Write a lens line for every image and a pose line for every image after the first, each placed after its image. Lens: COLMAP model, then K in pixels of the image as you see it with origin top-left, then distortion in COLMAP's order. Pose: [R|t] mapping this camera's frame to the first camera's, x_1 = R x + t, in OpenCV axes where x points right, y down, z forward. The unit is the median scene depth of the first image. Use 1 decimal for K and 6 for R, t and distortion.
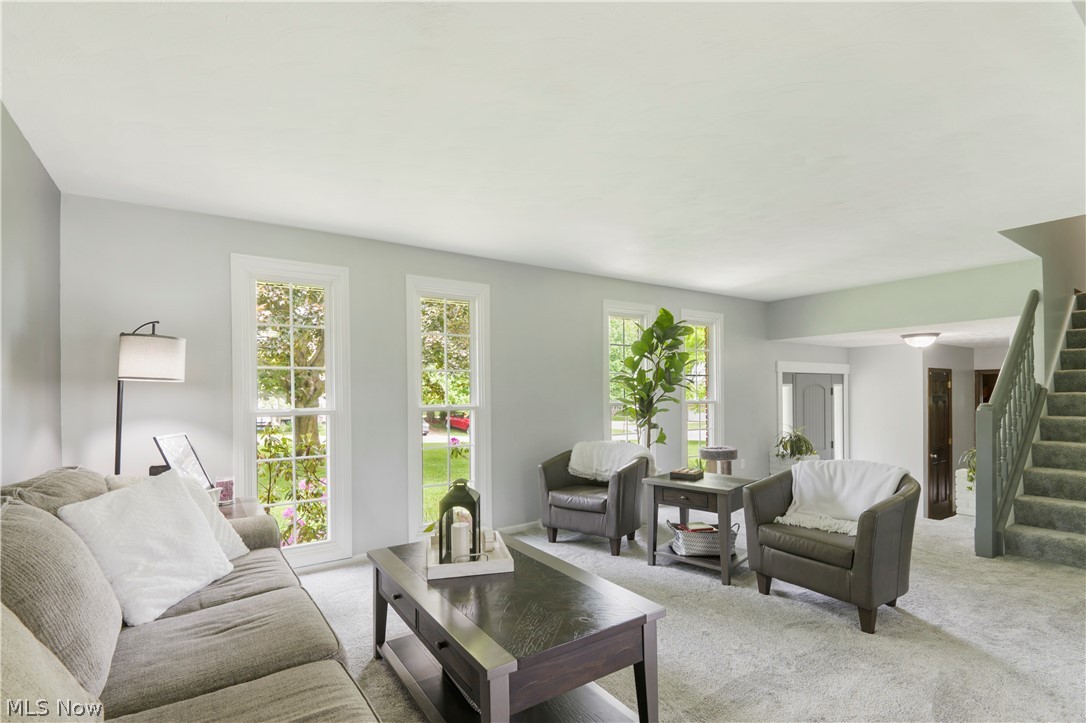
lens RADIAL K [[510.0, 0, 542.6], [0, 510.0, 393.4], [0, 0, 1]] dist [0.040287, -0.034758]
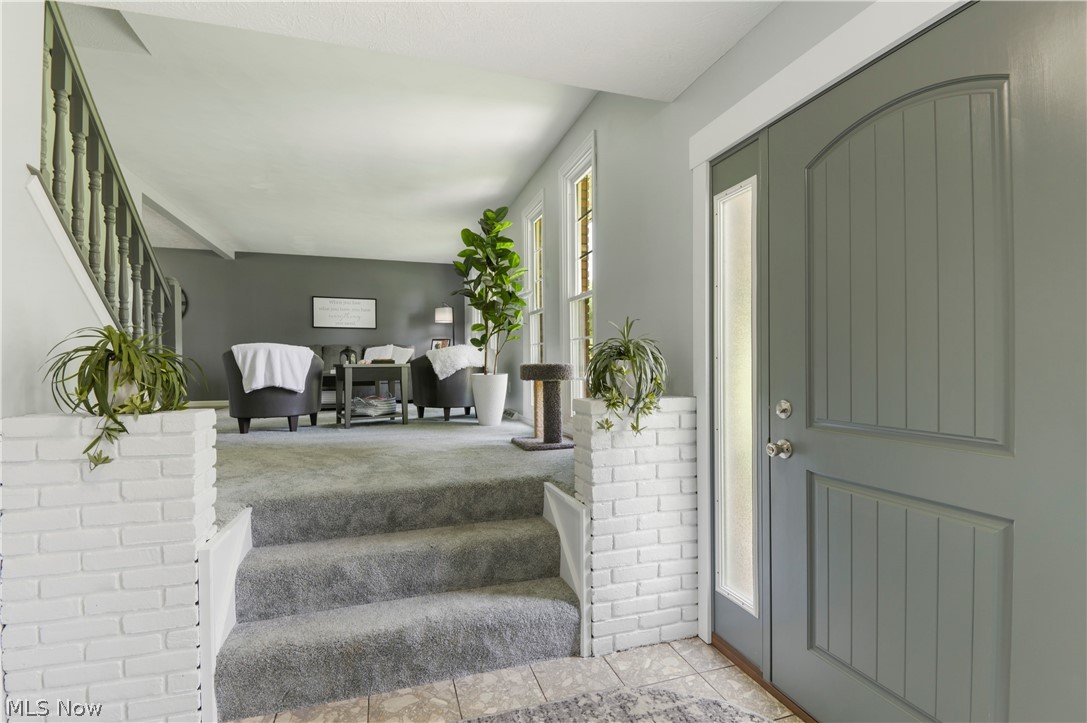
lens RADIAL K [[498.2, 0, 550.3], [0, 498.2, 365.7], [0, 0, 1]] dist [0.028360, -0.031513]
pose [[-0.267712, 0.008108, -0.963465, 0.817767], [0.000770, 0.999966, 0.008201, 0.090201], [0.963499, 0.001454, -0.267709, 0.992400]]
